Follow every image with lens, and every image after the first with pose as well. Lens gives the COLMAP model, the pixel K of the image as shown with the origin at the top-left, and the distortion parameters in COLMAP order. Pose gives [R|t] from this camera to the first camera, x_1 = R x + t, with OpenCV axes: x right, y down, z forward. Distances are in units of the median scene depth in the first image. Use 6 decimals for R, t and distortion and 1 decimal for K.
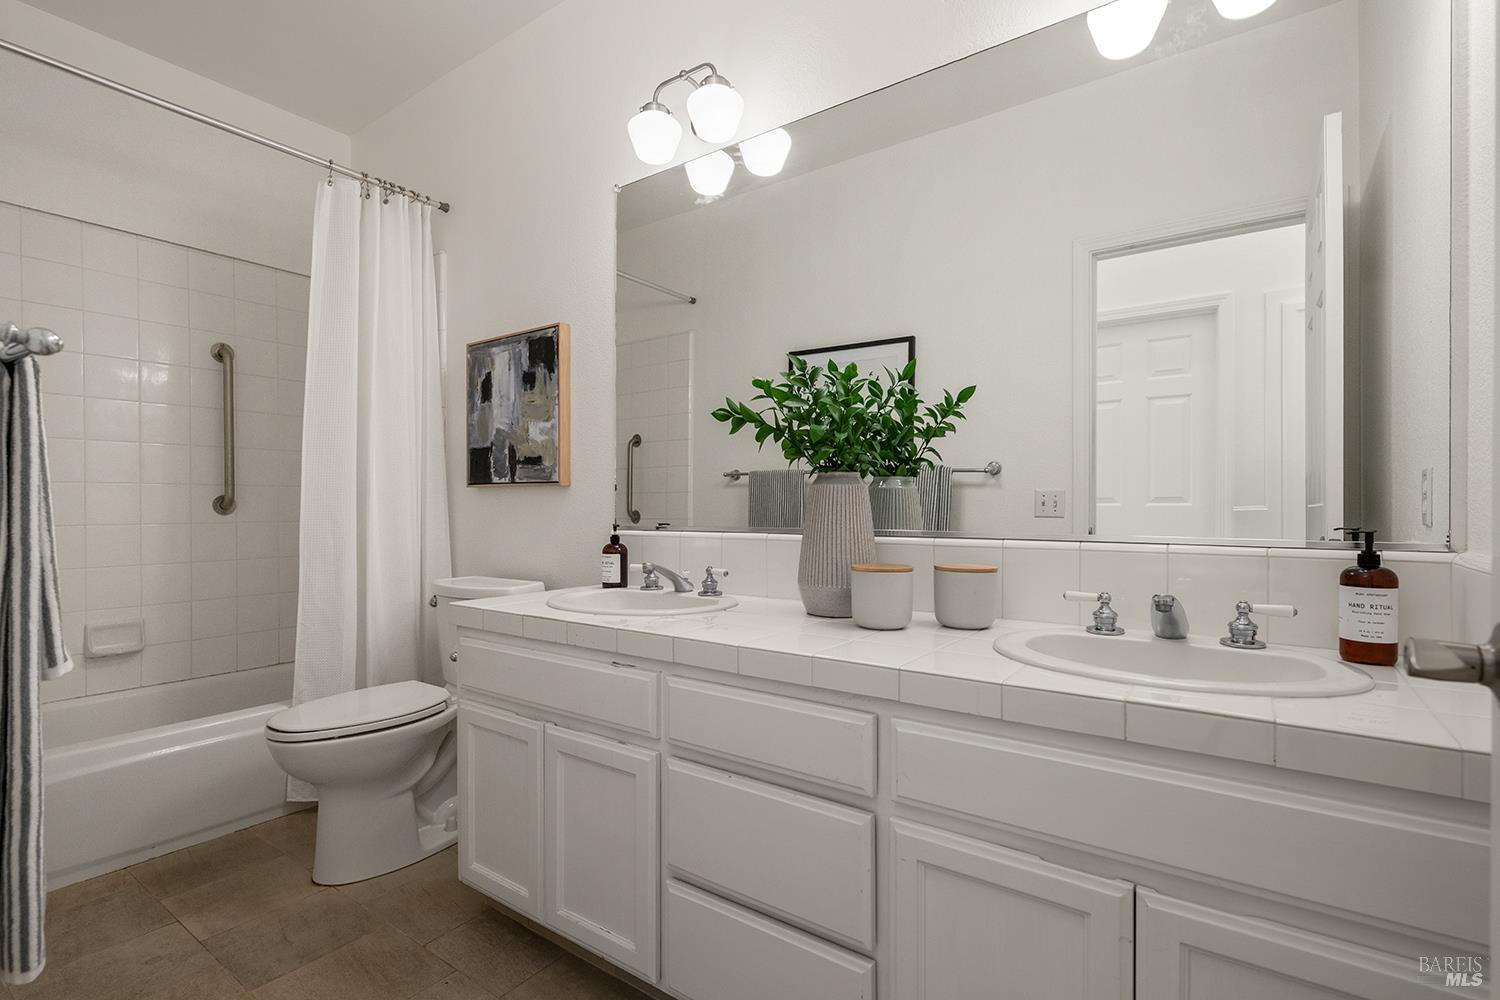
lens RADIAL K [[692.4, 0, 752.6], [0, 692.4, 504.0], [0, 0, 1]] dist [-0.003183, -0.001718]
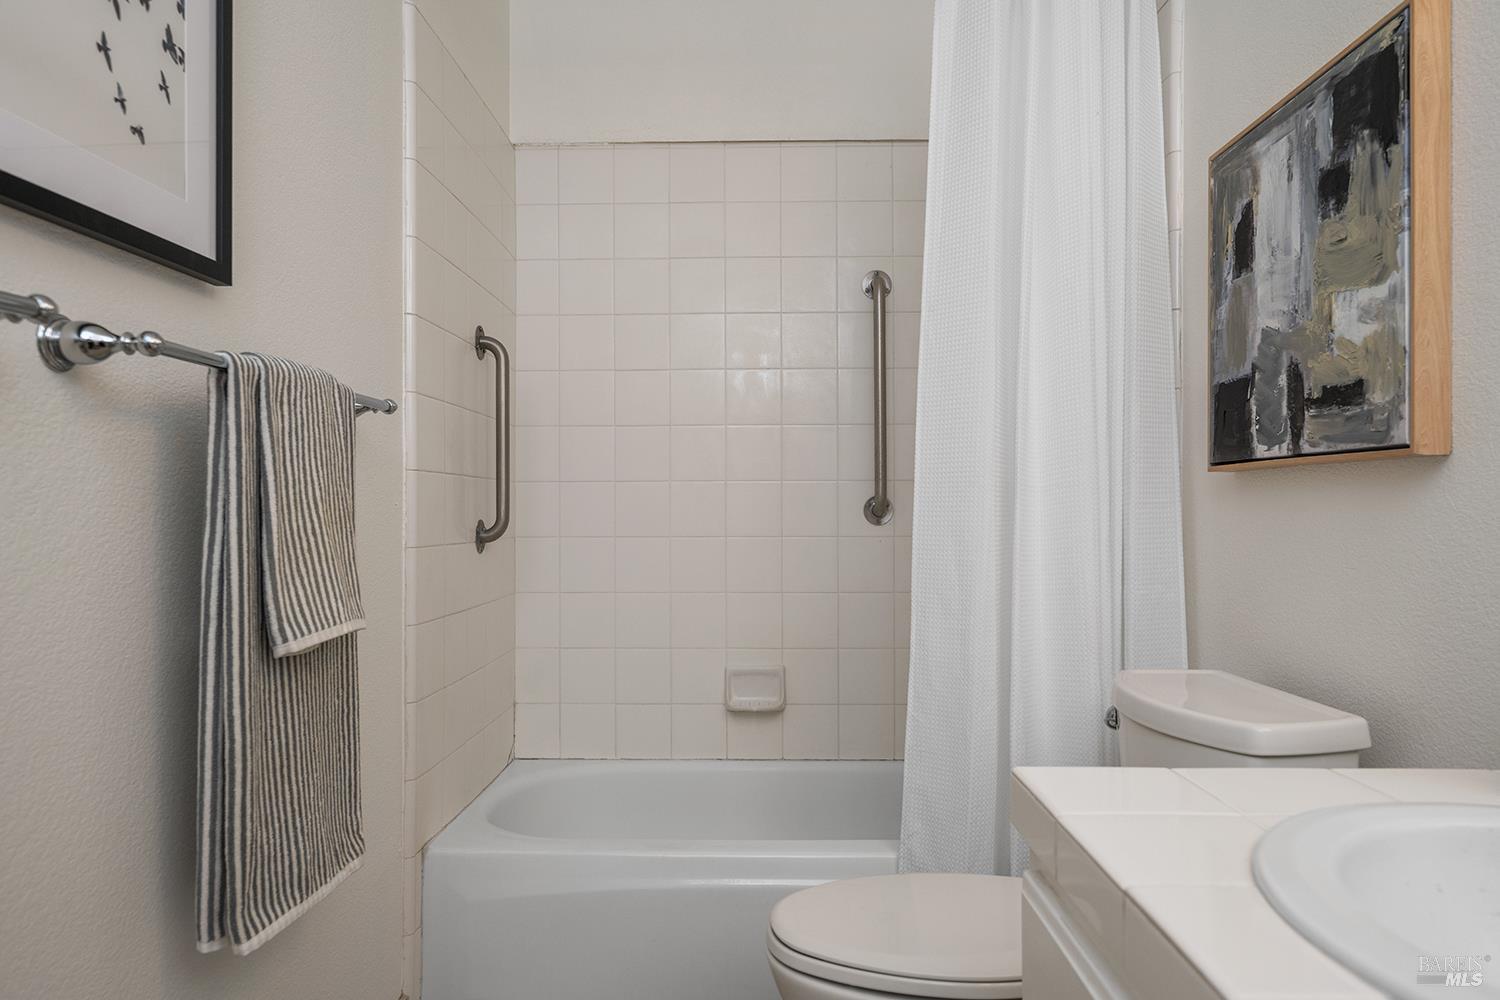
lens RADIAL K [[977.8, 0, 748.0], [0, 977.8, 509.3], [0, 0, 1]] dist [-0.008306, 0.002231]
pose [[0.560283, -0.000066, -0.828302, -0.053852], [0.000522, 1.000000, 0.000273, 0.000229], [0.828301, -0.000585, 0.560283, 0.412364]]
